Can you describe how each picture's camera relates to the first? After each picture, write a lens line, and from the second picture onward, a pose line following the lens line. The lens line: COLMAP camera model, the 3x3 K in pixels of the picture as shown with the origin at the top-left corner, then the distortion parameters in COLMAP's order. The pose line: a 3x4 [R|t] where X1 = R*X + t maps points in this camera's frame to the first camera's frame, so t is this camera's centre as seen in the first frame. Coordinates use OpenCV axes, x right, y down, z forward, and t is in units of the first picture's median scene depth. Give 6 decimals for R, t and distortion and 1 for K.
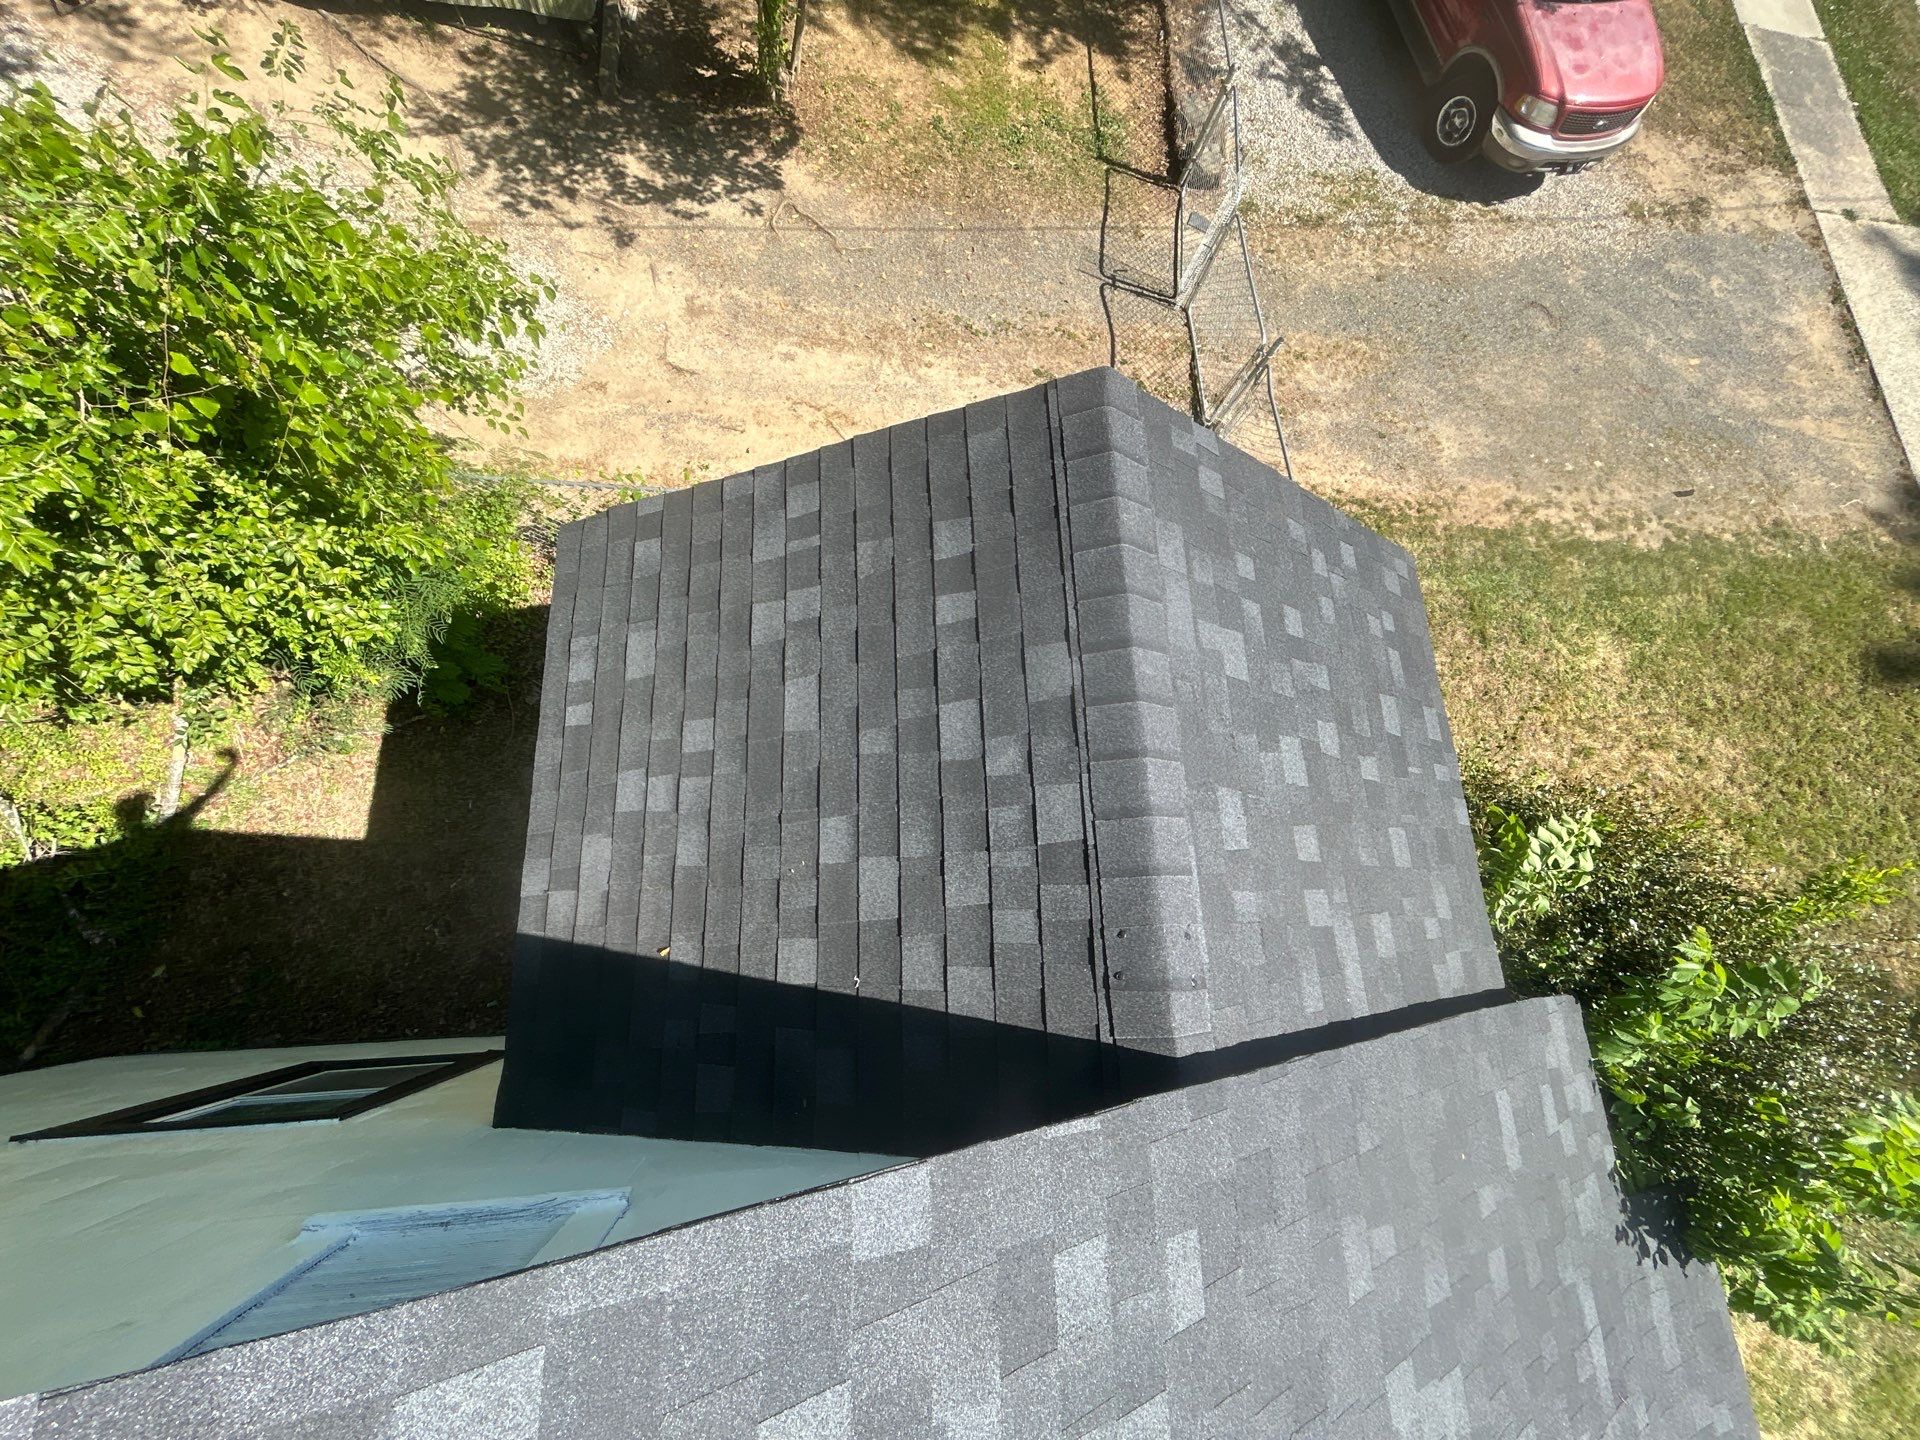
lens RADIAL K [[780.2, 0, 958.8], [0, 780.2, 725.8], [0, 0, 1]] dist [-0.002017, 0.000735]
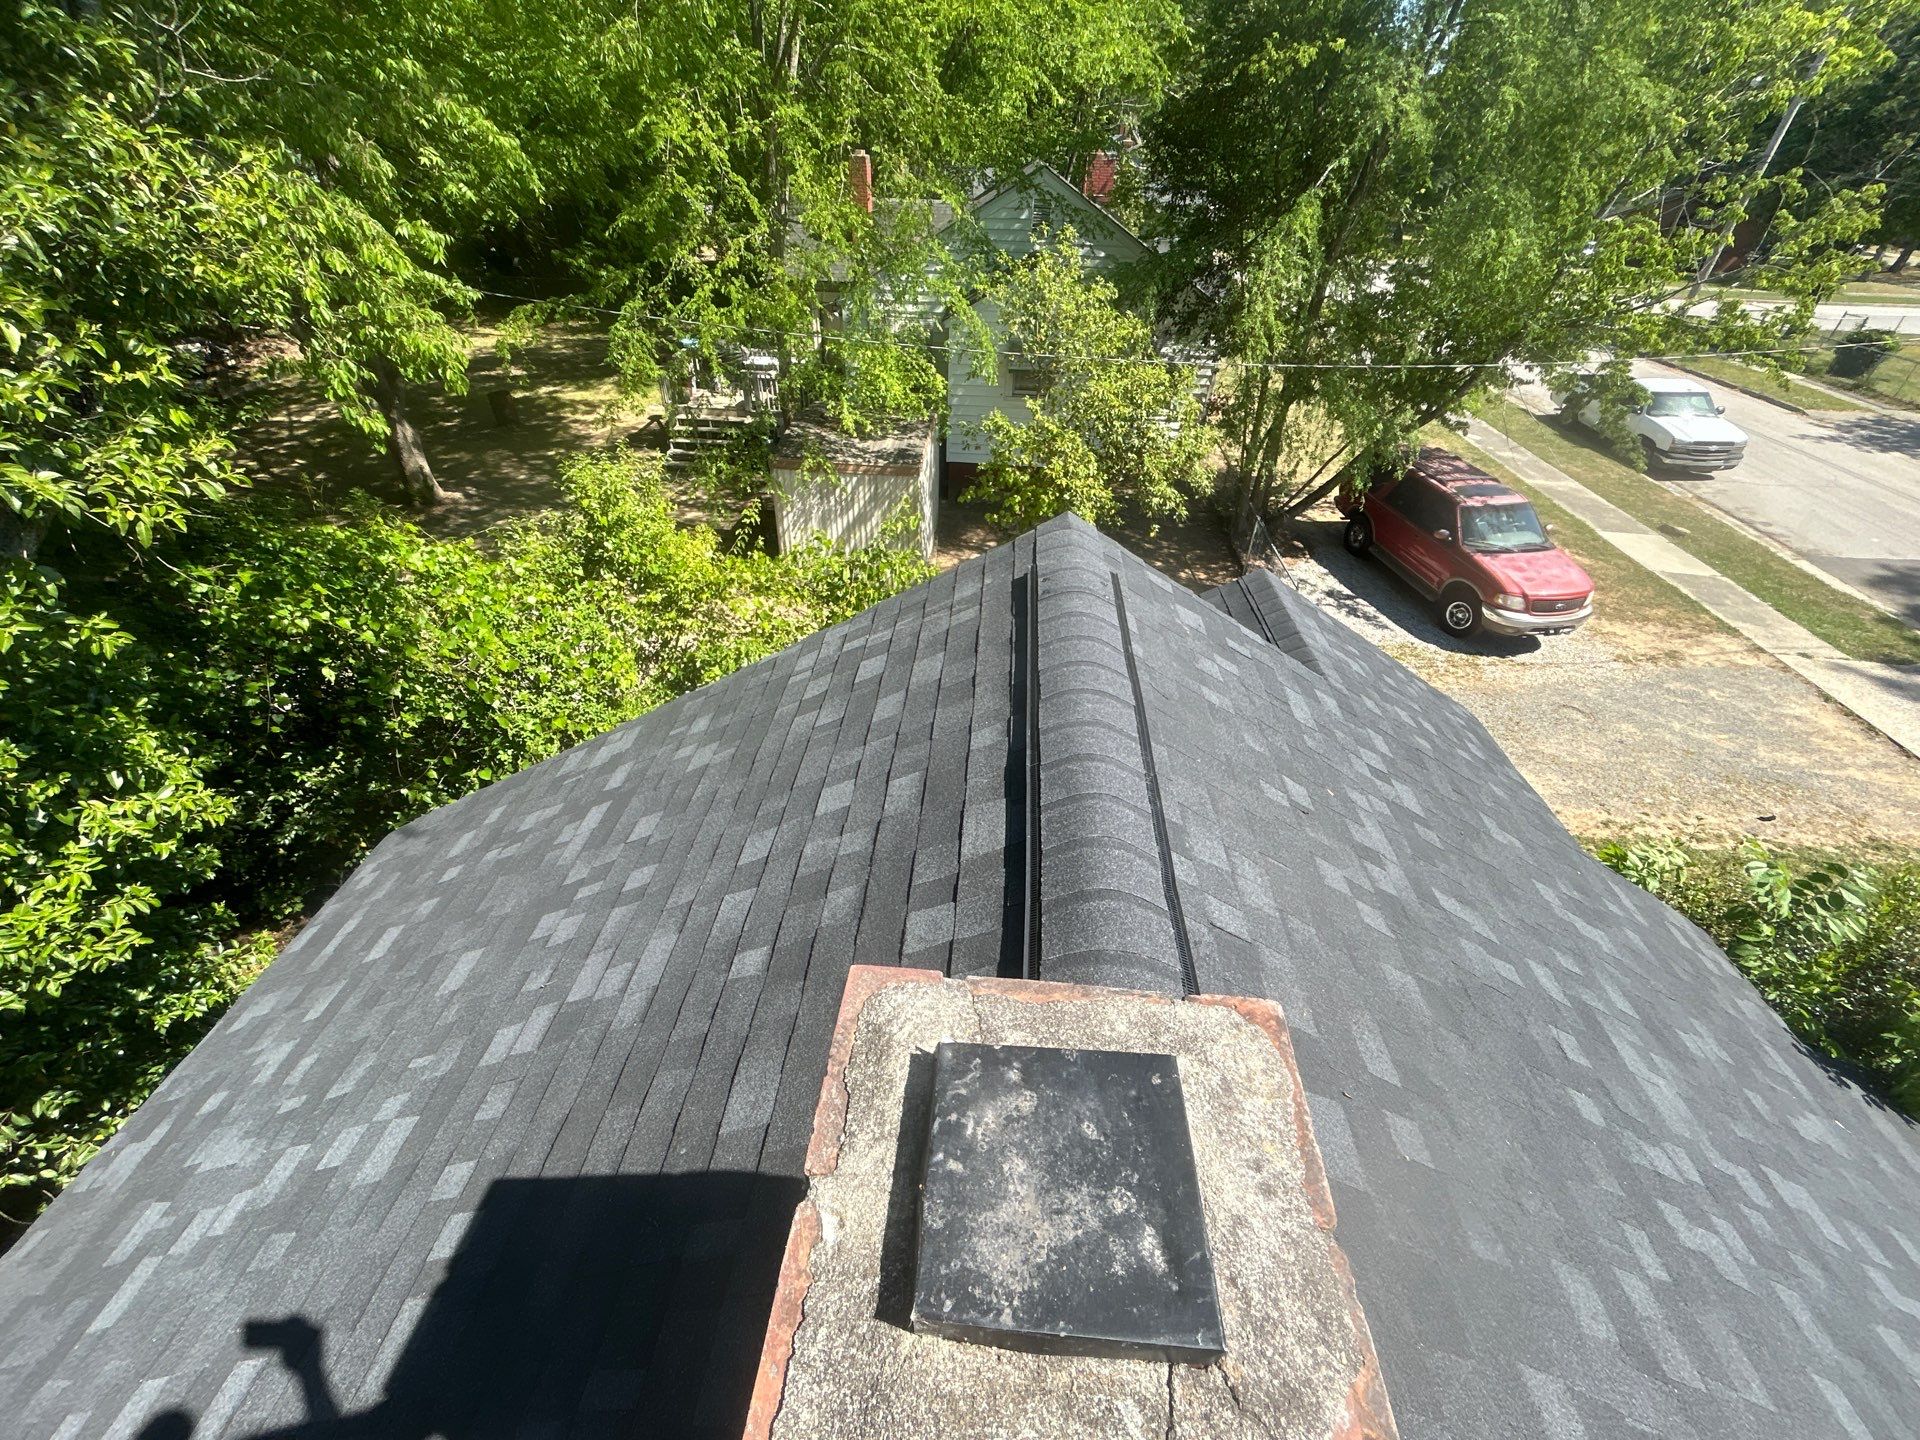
lens RADIAL K [[780.2, 0, 958.8], [0, 780.2, 725.8], [0, 0, 1]] dist [-0.002017, 0.000735]
pose [[0.988088, -0.042633, -0.147867, -0.116051], [-0.057832, 0.787560, -0.613518, 0.387064], [0.142611, 0.614761, 0.775713, -0.194715]]
